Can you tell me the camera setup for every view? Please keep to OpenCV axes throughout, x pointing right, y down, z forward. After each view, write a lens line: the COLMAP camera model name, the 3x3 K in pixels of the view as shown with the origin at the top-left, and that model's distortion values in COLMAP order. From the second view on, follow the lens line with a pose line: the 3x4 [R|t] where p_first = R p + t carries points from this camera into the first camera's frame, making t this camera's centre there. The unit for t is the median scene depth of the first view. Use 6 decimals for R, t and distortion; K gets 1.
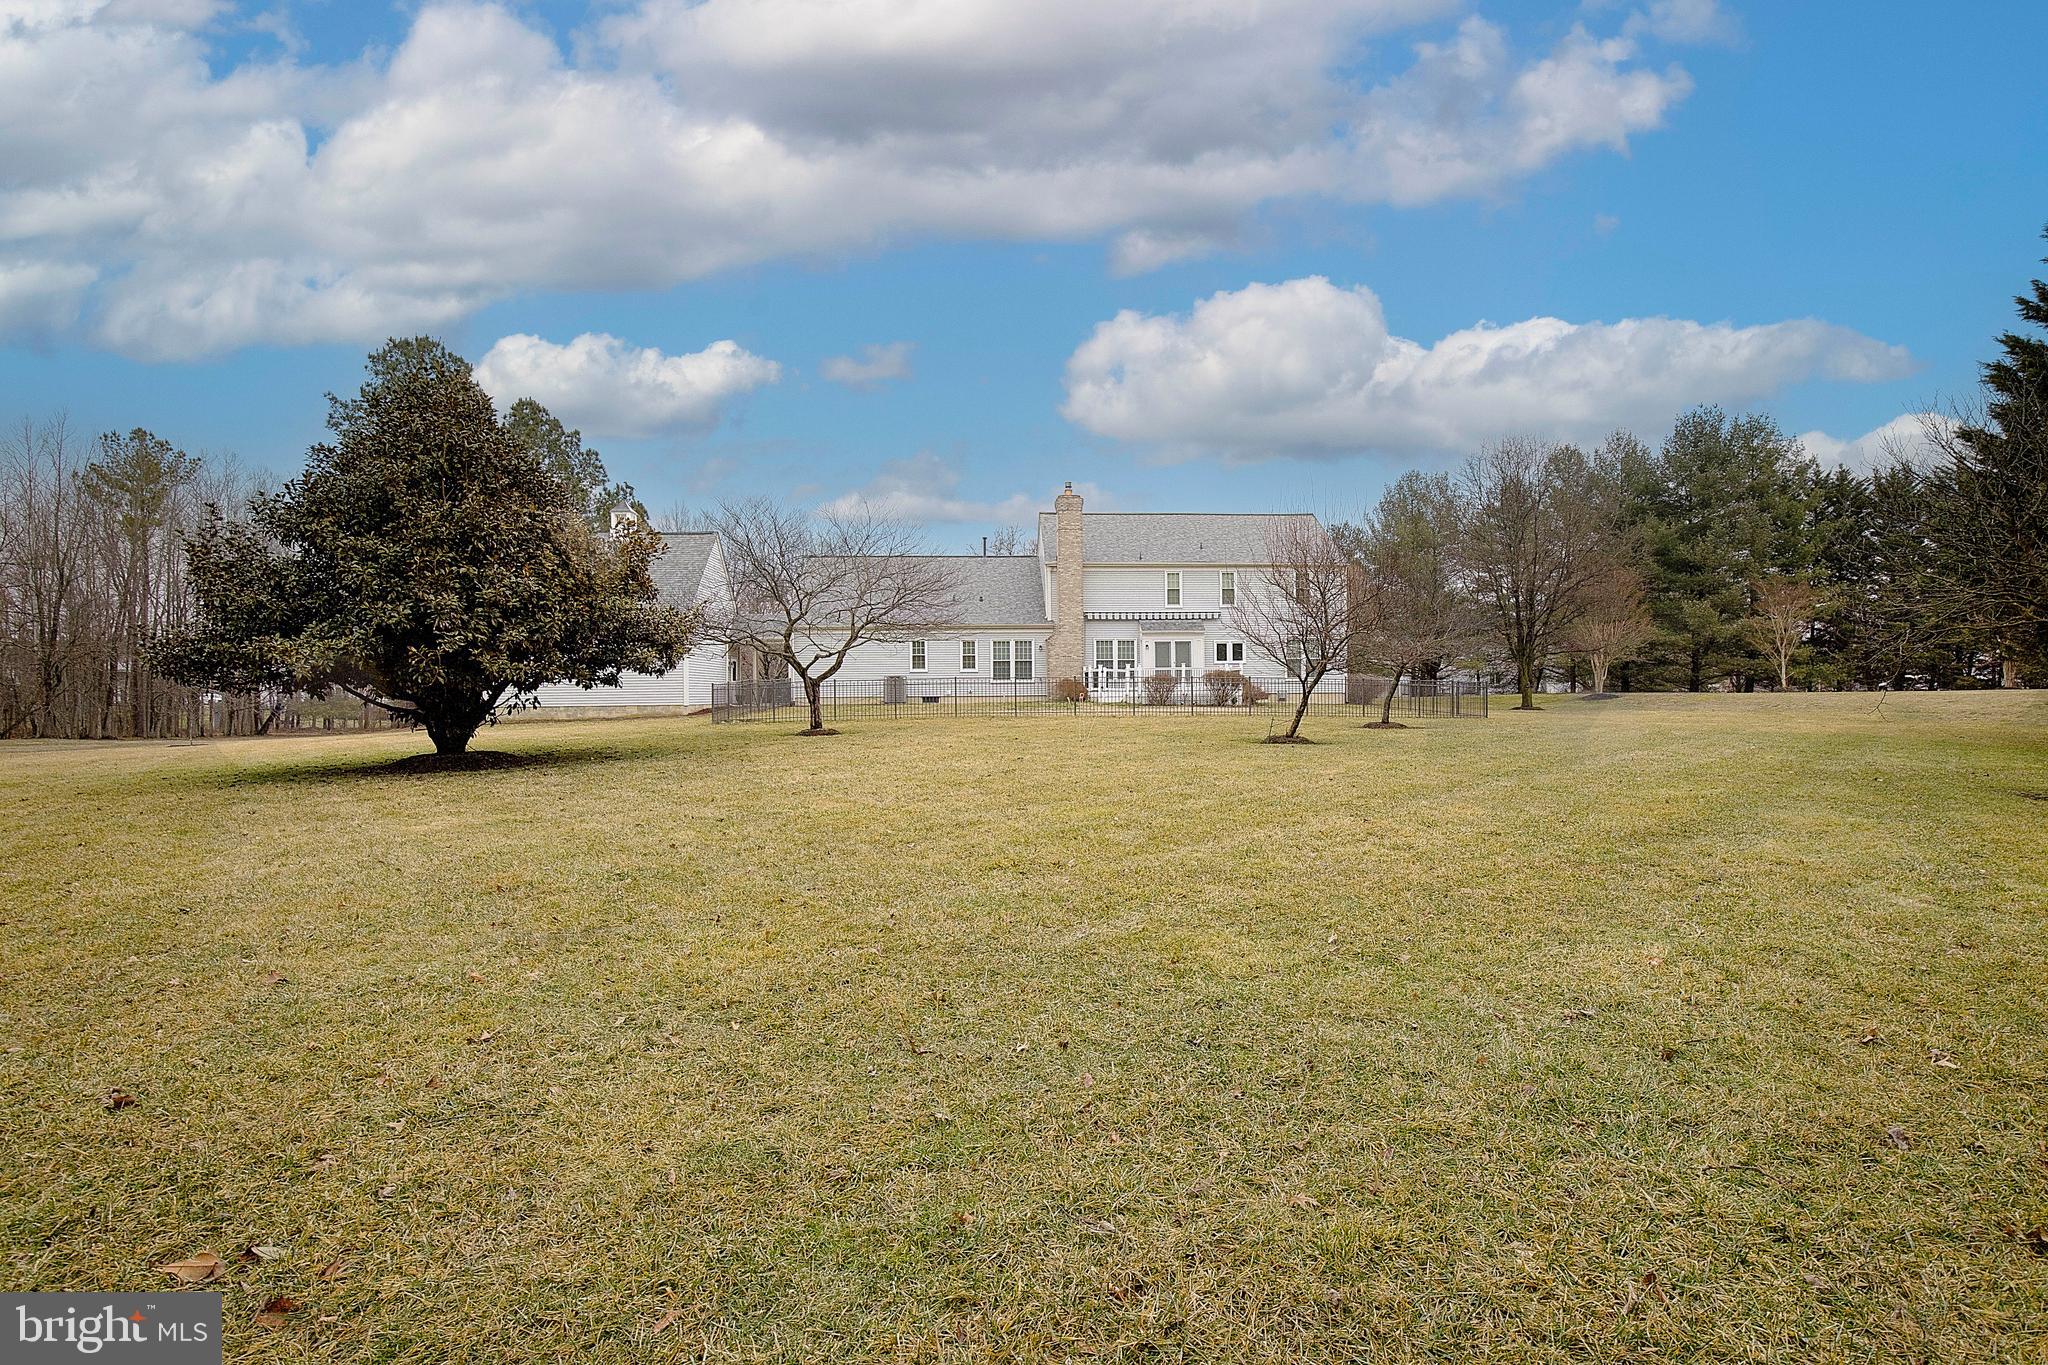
lens RADIAL K [[943.9, 0, 1028.5], [0, 943.9, 682.2], [0, 0, 1]] dist [-0.001393, -0.000037]
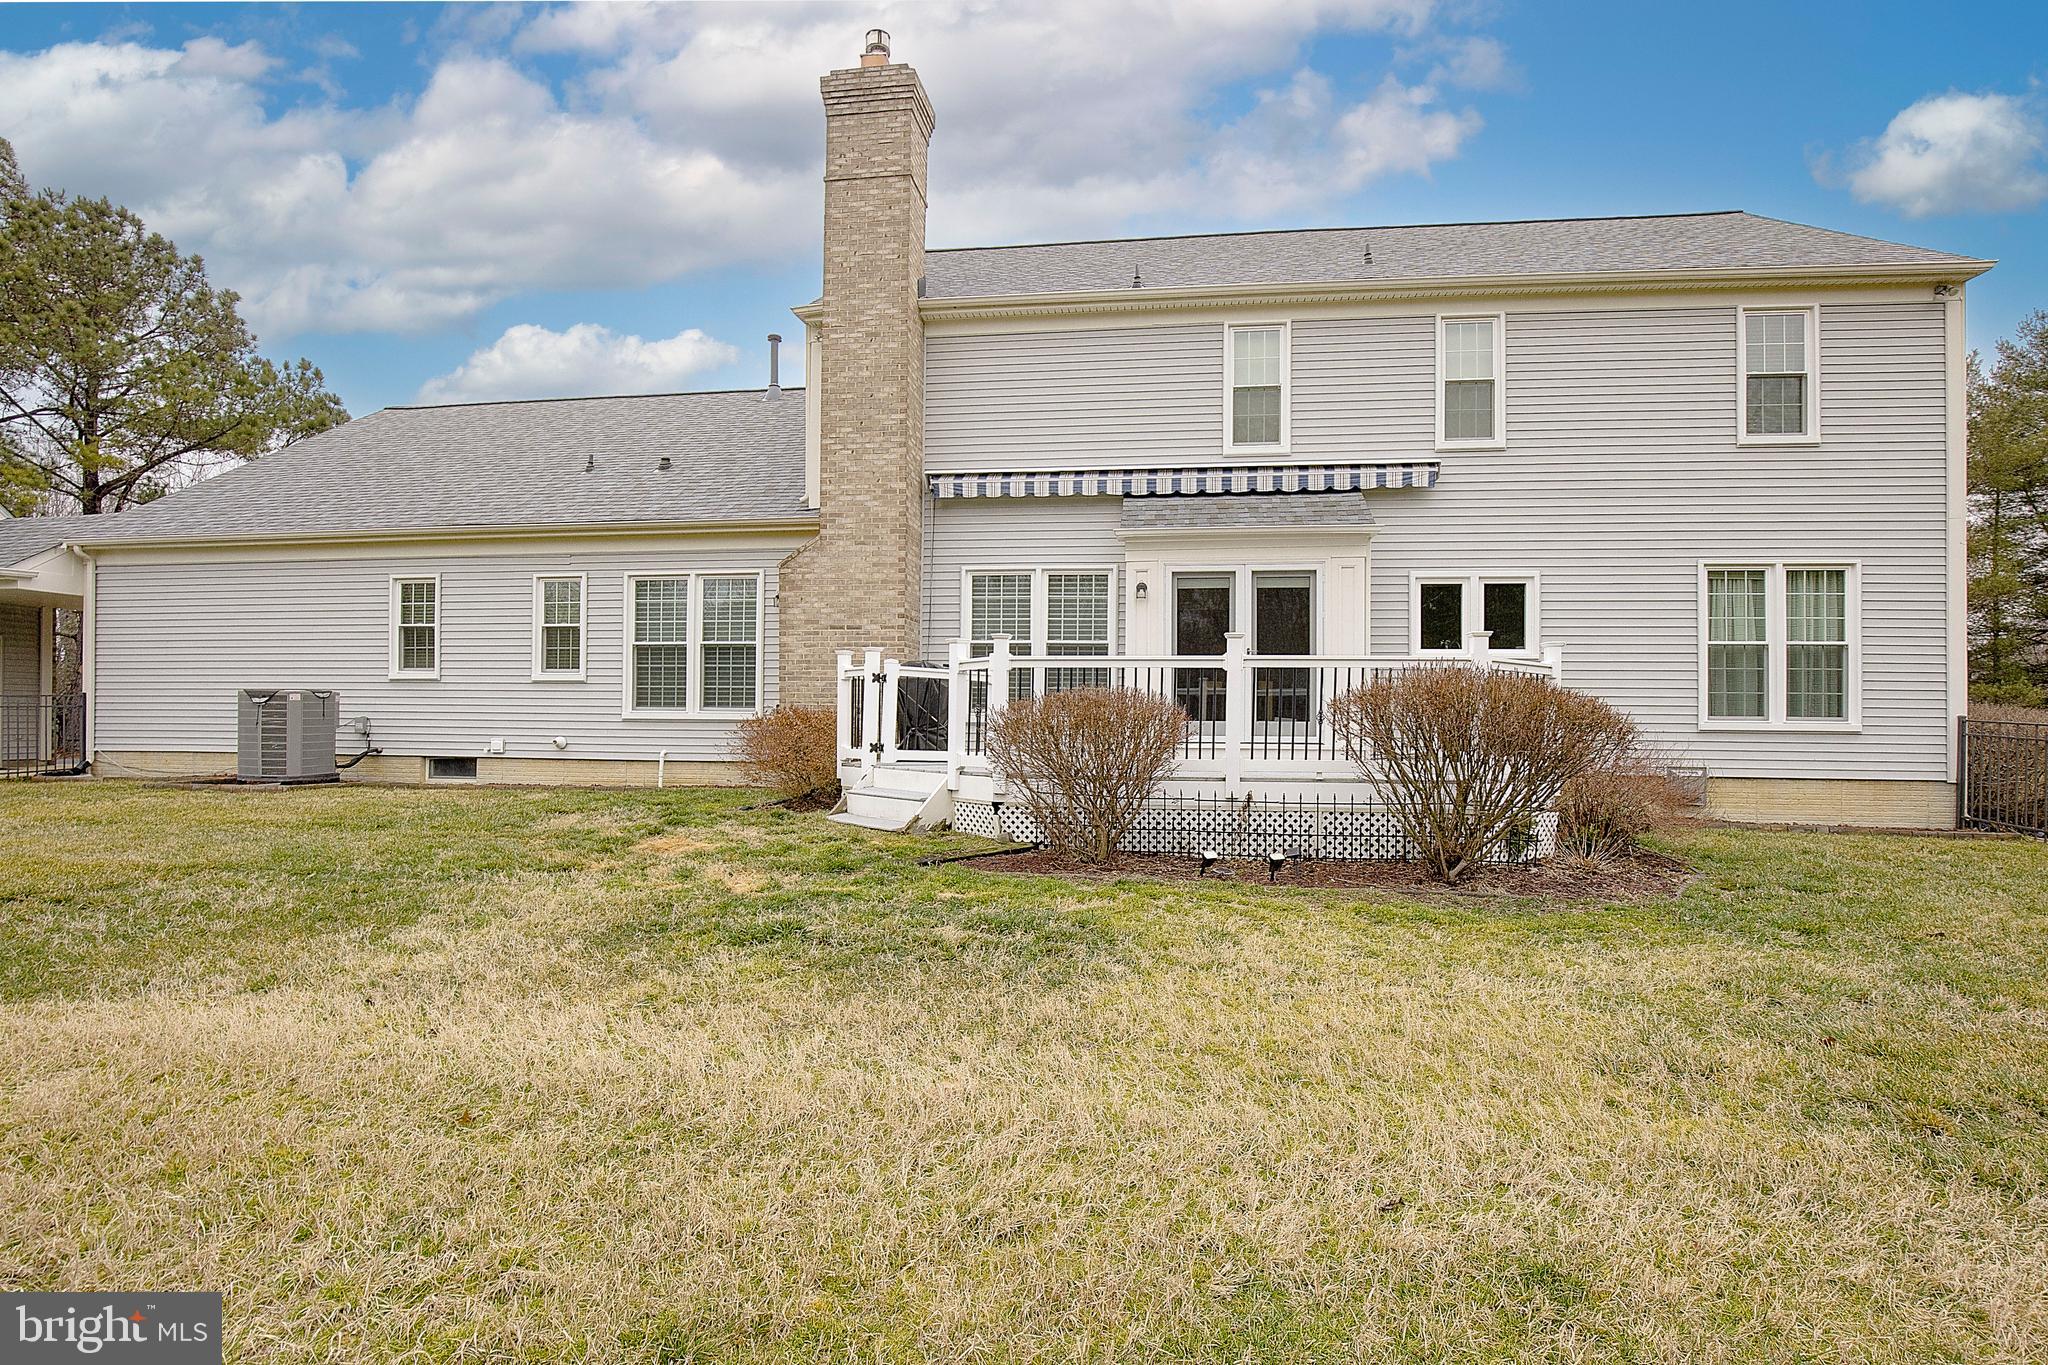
lens RADIAL K [[943.9, 0, 1013.3], [0, 943.9, 684.5], [0, 0, 1]] dist [-0.001393, -0.000037]
pose [[0.978829, 0.011170, -0.204374, 0.143737], [-0.012915, 0.999891, -0.007202, -0.009200], [0.204272, 0.009689, 0.978866, 0.728061]]
